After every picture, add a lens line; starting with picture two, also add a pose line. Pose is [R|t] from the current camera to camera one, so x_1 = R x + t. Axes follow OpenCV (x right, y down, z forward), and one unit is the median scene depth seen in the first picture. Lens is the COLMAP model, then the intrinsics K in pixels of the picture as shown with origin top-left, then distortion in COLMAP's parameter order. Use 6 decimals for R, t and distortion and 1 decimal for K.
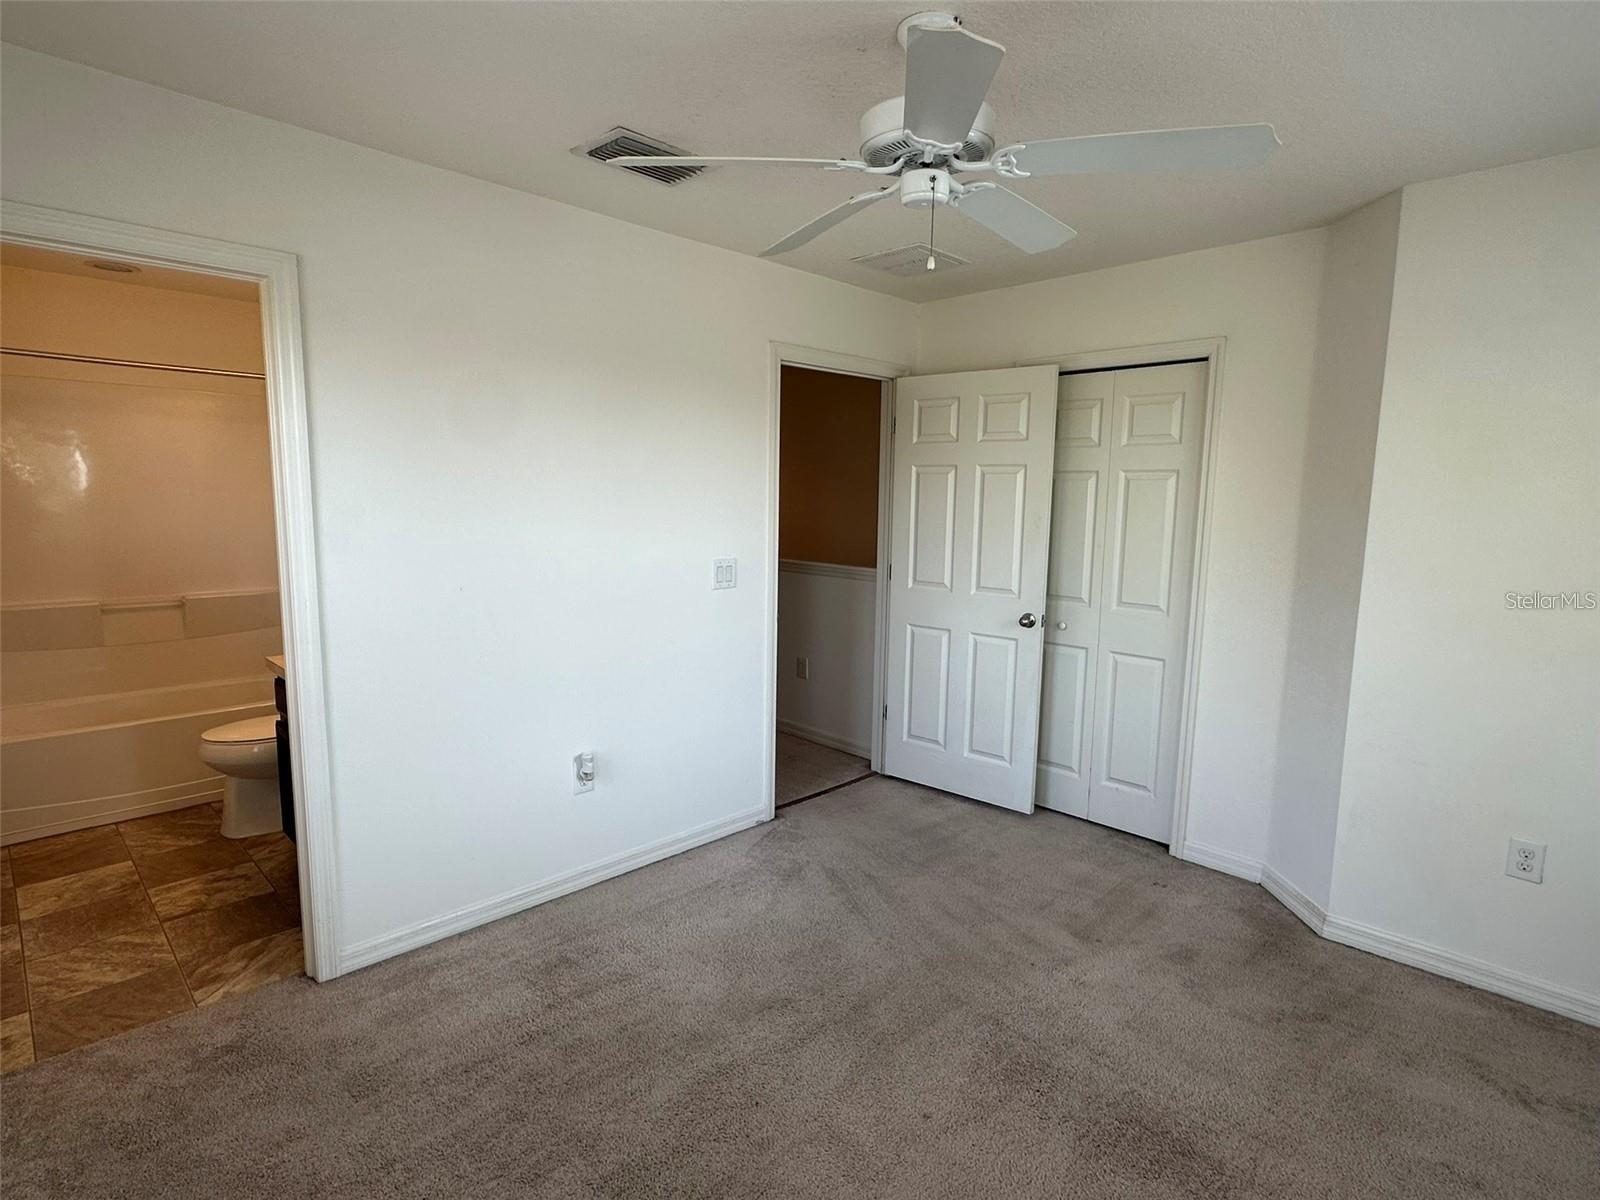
lens RADIAL K [[826.0, 0, 794.0], [0, 826.0, 601.9], [0, 0, 1]] dist [-0.000895, 0.000070]
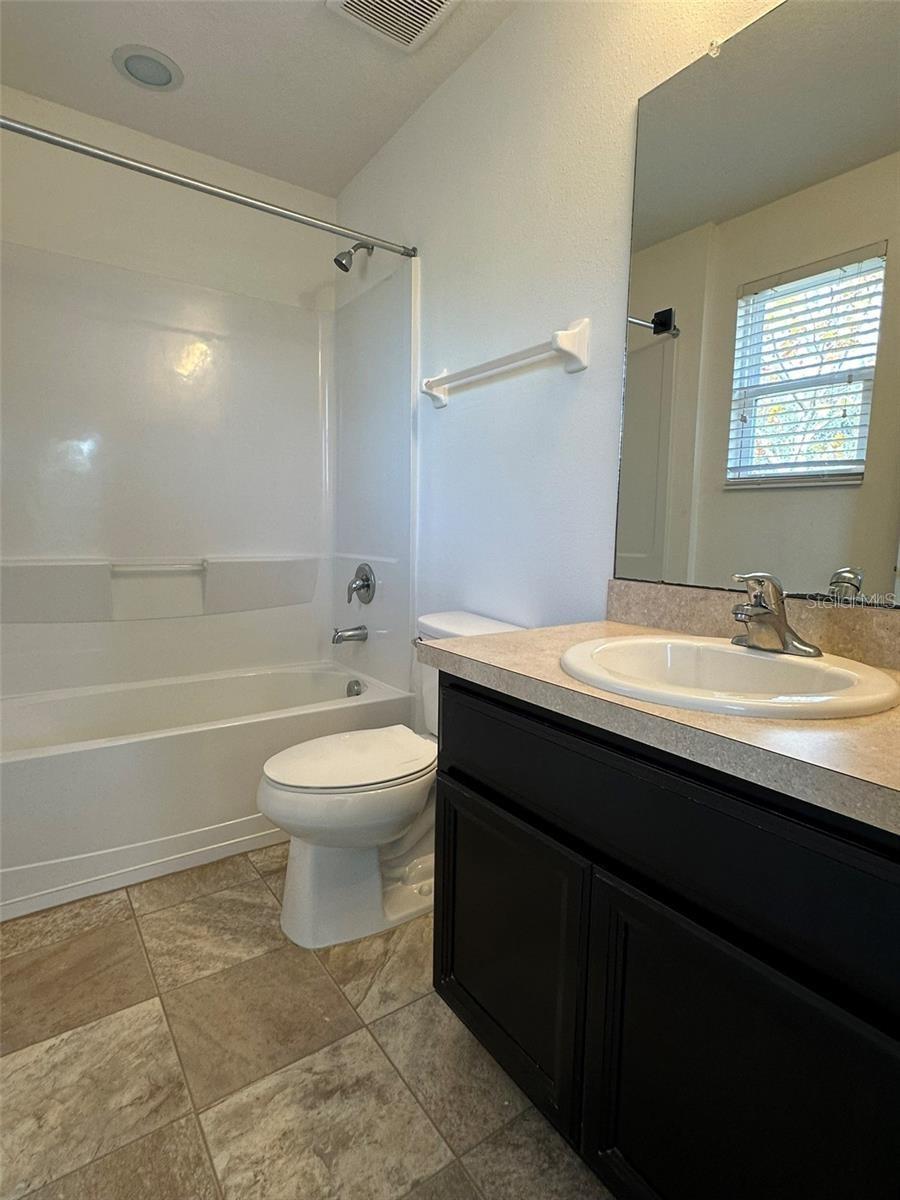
lens RADIAL K [[619.5, 0, 455.0], [0, 619.5, 600.0], [0, 0, 1]] dist [-0.000895, 0.000070]
pose [[0.985837, 0.024982, -0.165837, -0.513433], [-0.027300, 0.999559, -0.011713, 0.039884], [0.165471, 0.016075, 0.986084, 0.582520]]
